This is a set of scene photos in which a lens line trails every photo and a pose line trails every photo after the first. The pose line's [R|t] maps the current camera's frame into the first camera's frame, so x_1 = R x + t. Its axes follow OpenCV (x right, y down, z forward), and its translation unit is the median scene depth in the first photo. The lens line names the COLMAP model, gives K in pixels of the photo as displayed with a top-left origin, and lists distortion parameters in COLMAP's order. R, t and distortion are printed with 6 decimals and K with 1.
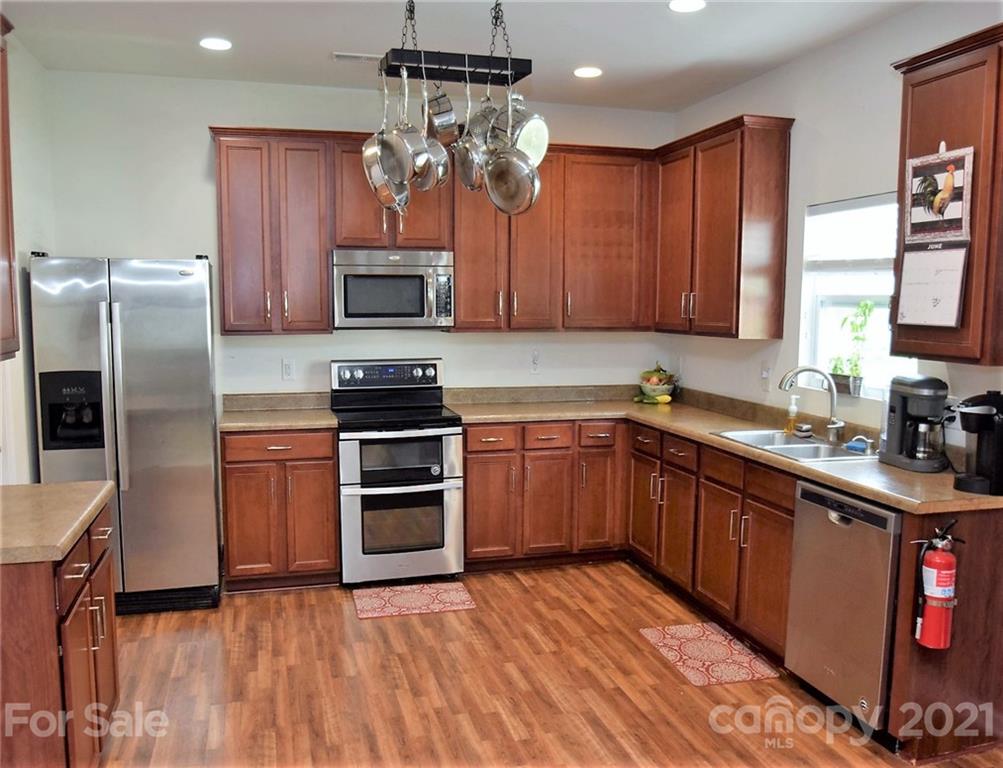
lens RADIAL K [[824.4, 0, 501.3], [0, 824.4, 384.3], [0, 0, 1]] dist [-0.036460, 0.001979]
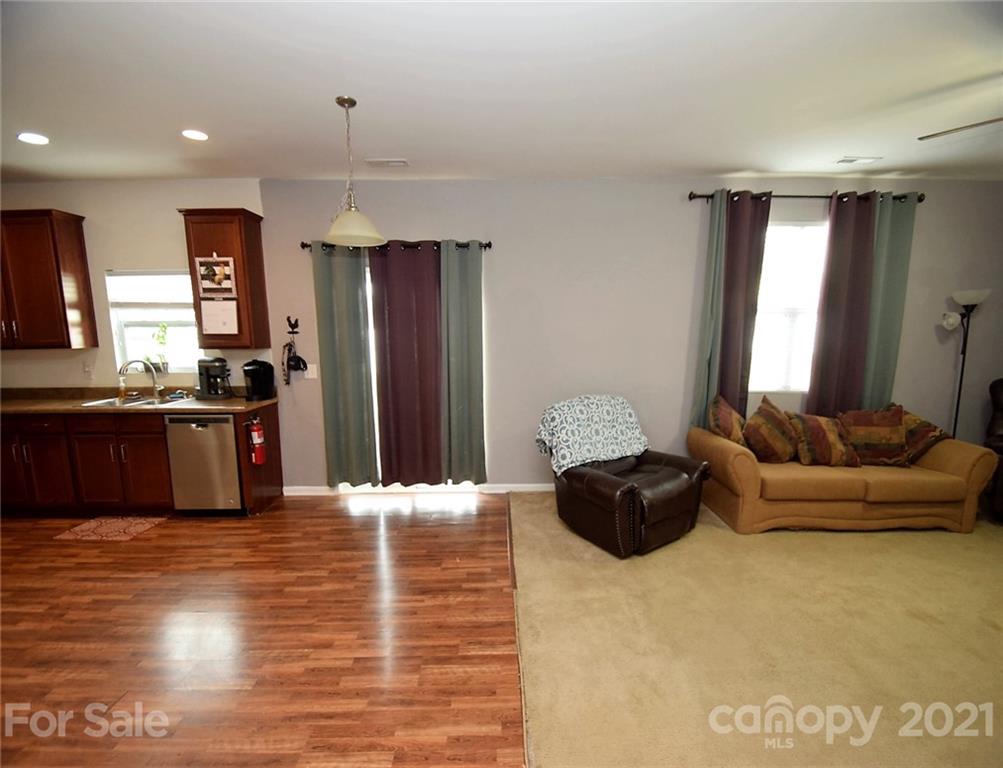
lens RADIAL K [[446.6, 0, 504.1], [0, 446.6, 385.0], [0, 0, 1]] dist [-0.002938, -0.000636]
pose [[0.275207, -0.141417, 0.950927, -0.426311], [0.109087, 0.987327, 0.115259, 0.010660], [-0.955176, 0.072014, 0.287146, -0.094015]]
